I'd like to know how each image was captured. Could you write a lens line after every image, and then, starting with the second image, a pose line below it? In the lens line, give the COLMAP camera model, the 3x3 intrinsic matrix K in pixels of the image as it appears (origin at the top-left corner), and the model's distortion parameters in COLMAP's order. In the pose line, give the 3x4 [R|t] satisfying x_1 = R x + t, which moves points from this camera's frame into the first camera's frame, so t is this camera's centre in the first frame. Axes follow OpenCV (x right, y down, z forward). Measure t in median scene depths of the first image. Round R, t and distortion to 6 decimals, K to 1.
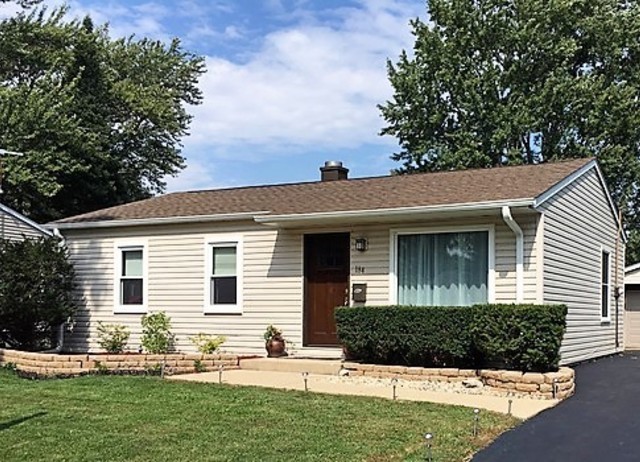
lens RADIAL K [[763.2, 0, 320.0], [0, 763.2, 231.0], [0, 0, 1]] dist [0.123109, 0.012555]
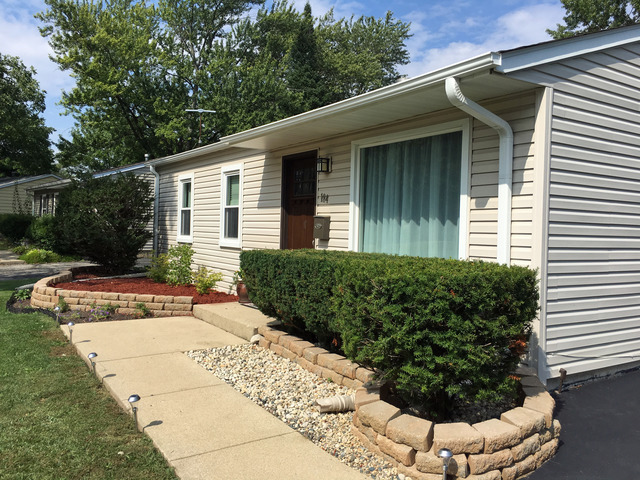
lens RADIAL K [[514.7, 0, 319.6], [0, 514.7, 204.6], [0, 0, 1]] dist [0.008142, 0.002632]
pose [[0.899226, -0.008225, -0.437406, 0.269397], [0.032992, 0.998251, 0.049054, 0.031191], [0.436238, -0.058542, 0.897925, 0.533731]]
